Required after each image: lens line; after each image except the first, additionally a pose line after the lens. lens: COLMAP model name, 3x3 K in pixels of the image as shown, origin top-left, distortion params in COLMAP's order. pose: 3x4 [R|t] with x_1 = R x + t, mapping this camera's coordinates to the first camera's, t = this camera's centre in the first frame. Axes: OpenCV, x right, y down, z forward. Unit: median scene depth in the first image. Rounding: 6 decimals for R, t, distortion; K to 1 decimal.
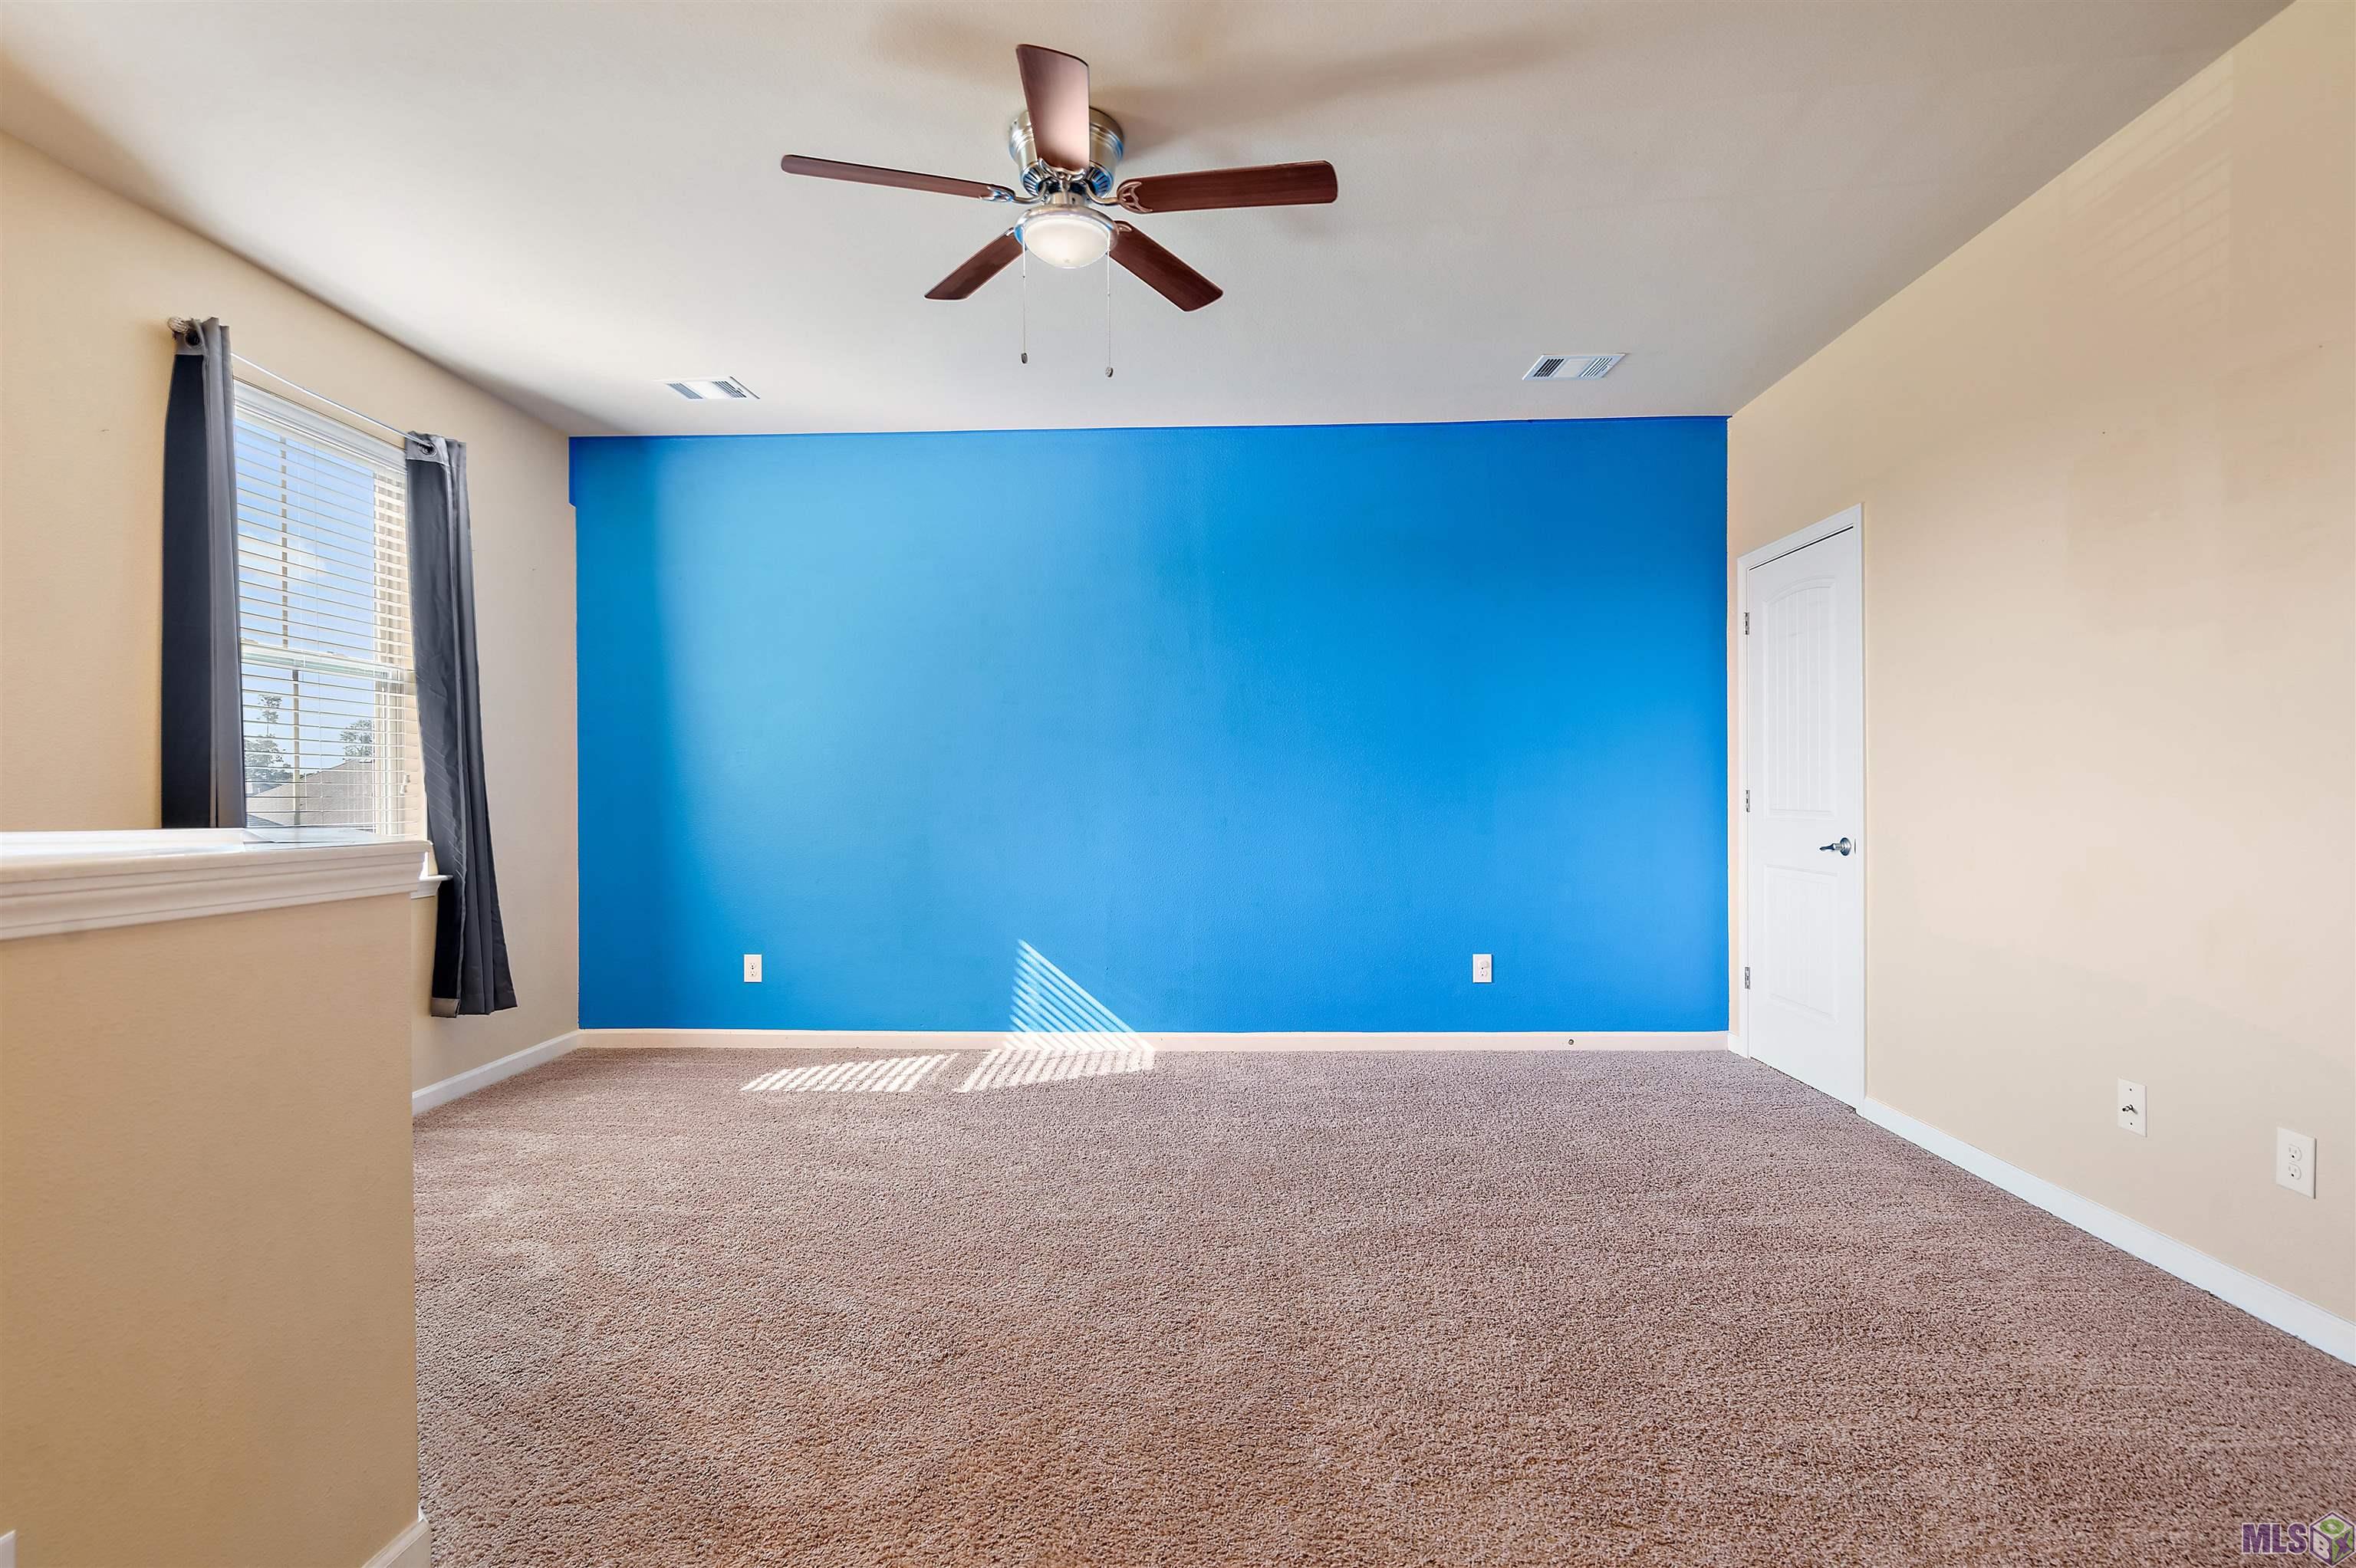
lens RADIAL K [[1129.0, 0, 1178.0], [0, 1129.0, 784.0], [0, 0, 1]] dist [-0.001348, -0.000374]
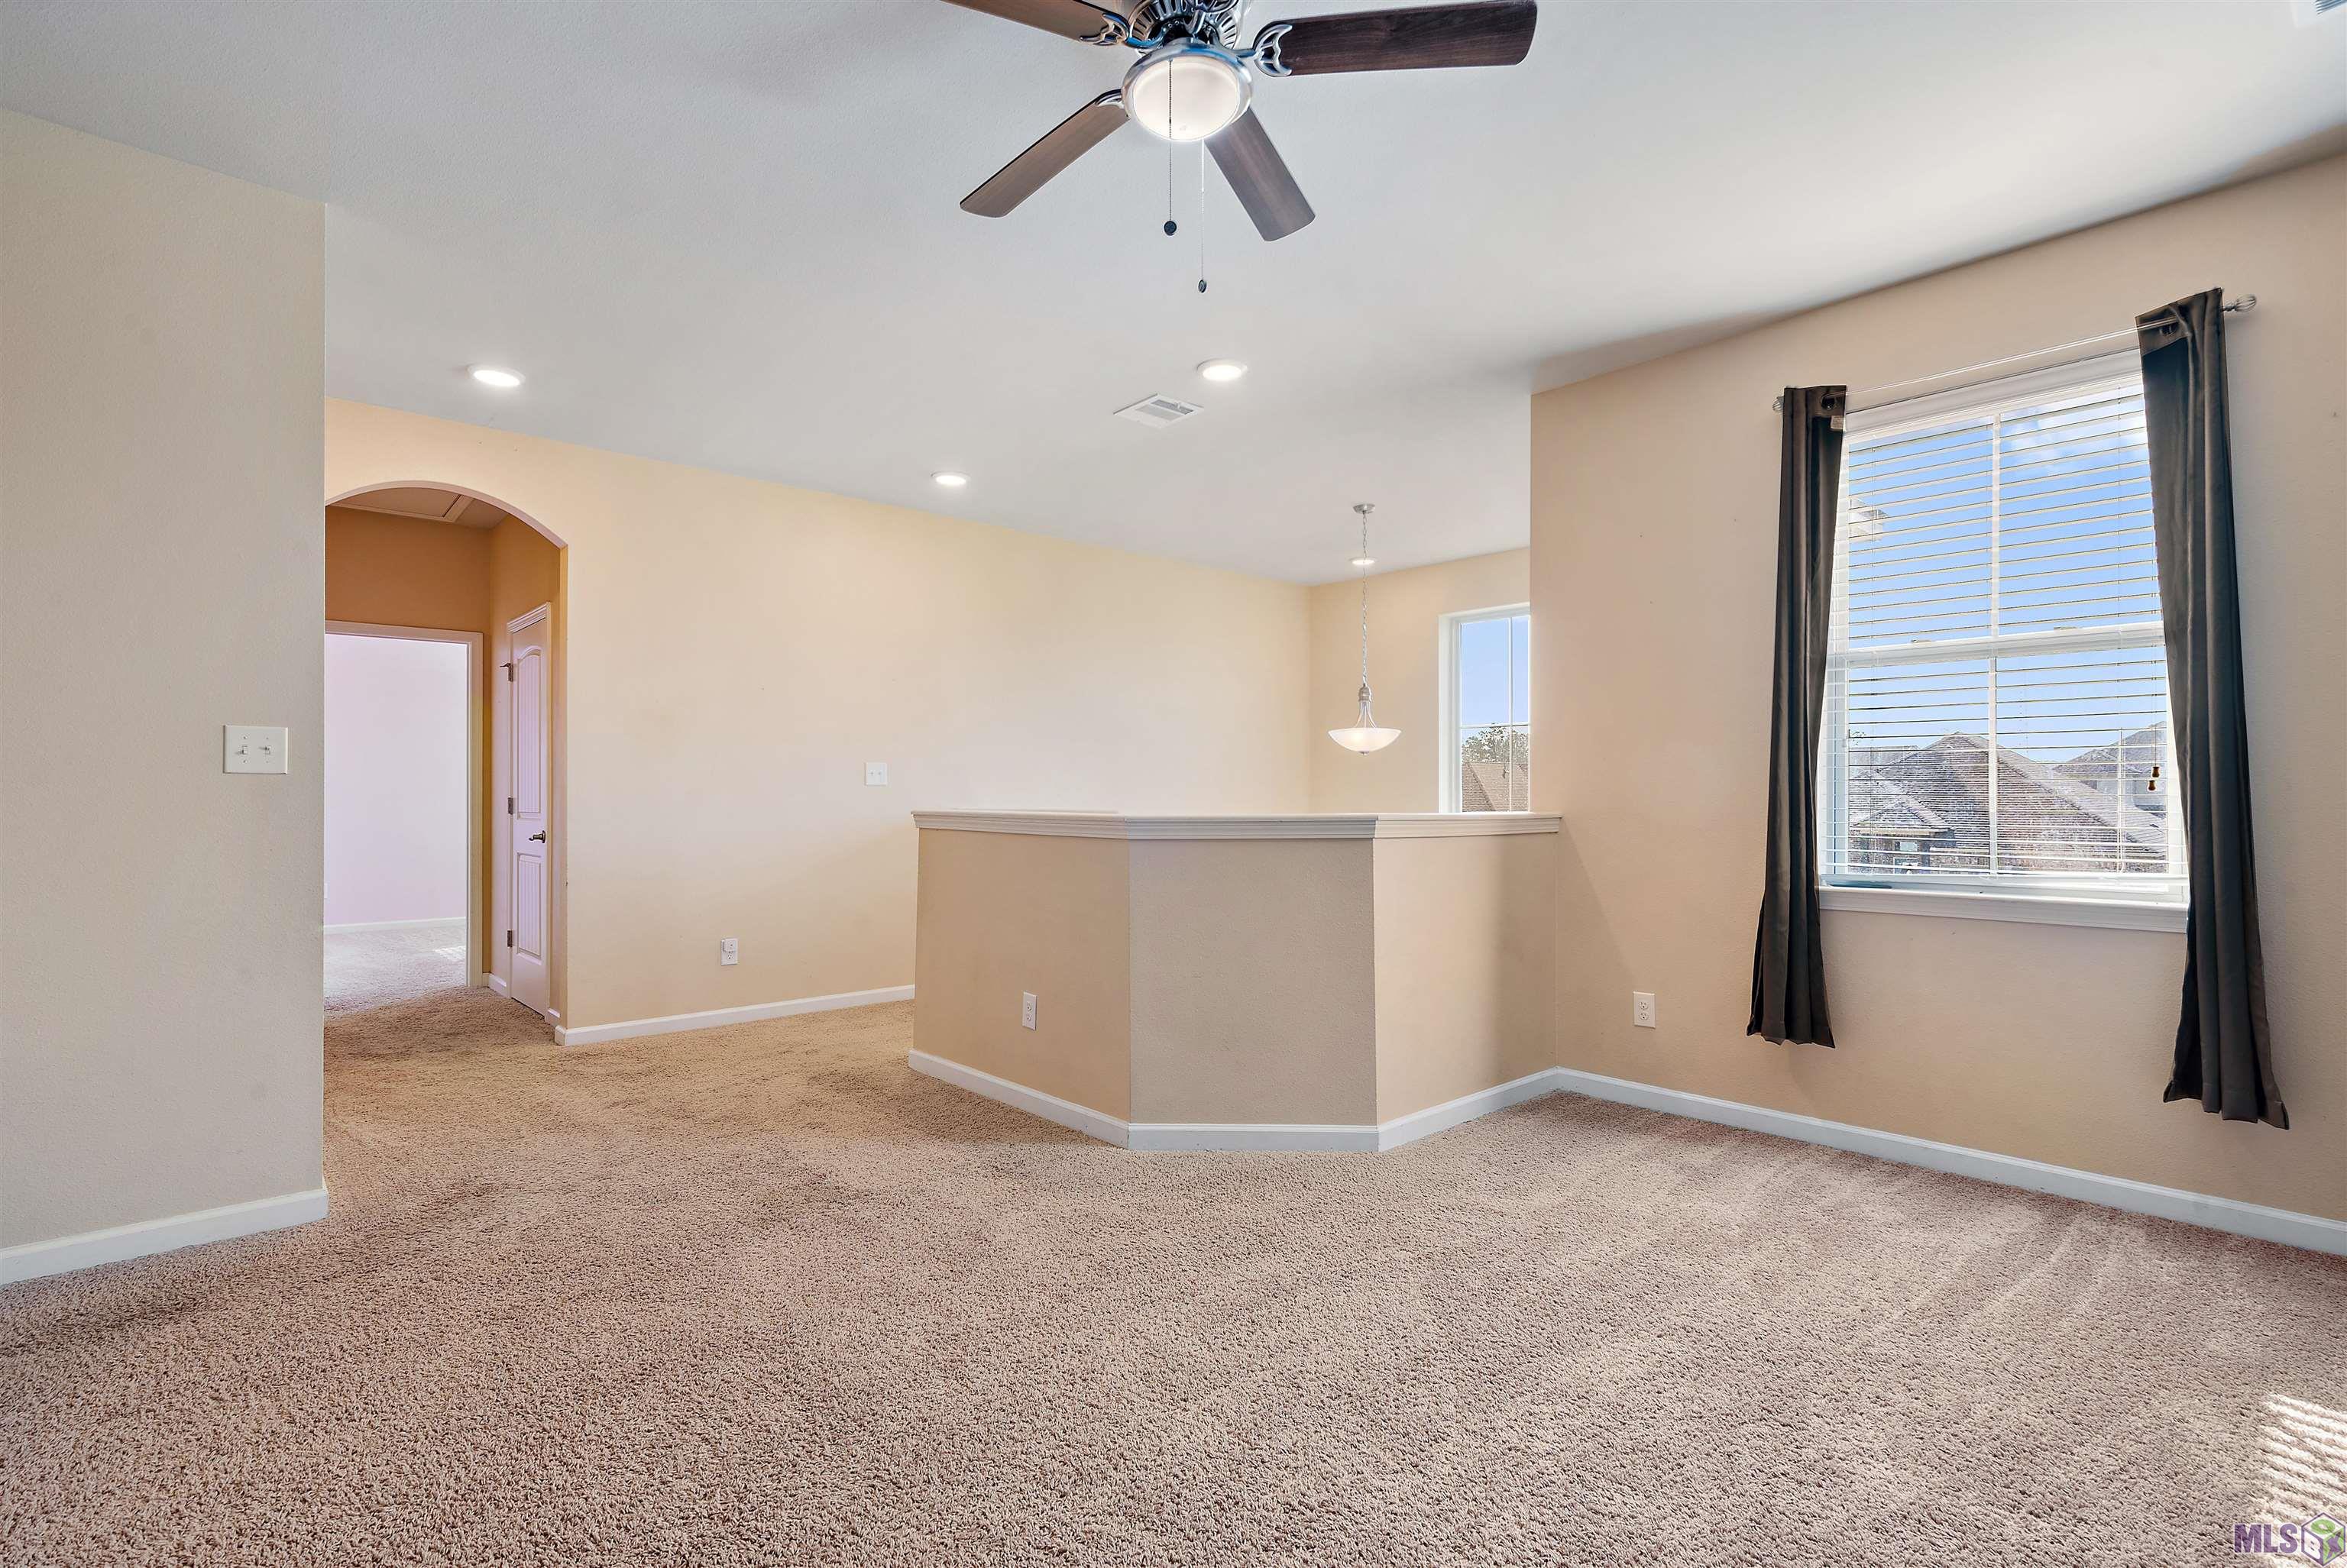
lens RADIAL K [[1124.6, 0, 1173.5], [0, 1124.6, 784.0], [0, 0, 1]] dist [-0.001348, -0.000374]
pose [[-0.718321, -0.000320, -0.695712, 0.359004], [0.004700, 0.999975, -0.005313, 0.005673], [0.695696, -0.007087, -0.718302, 1.220179]]
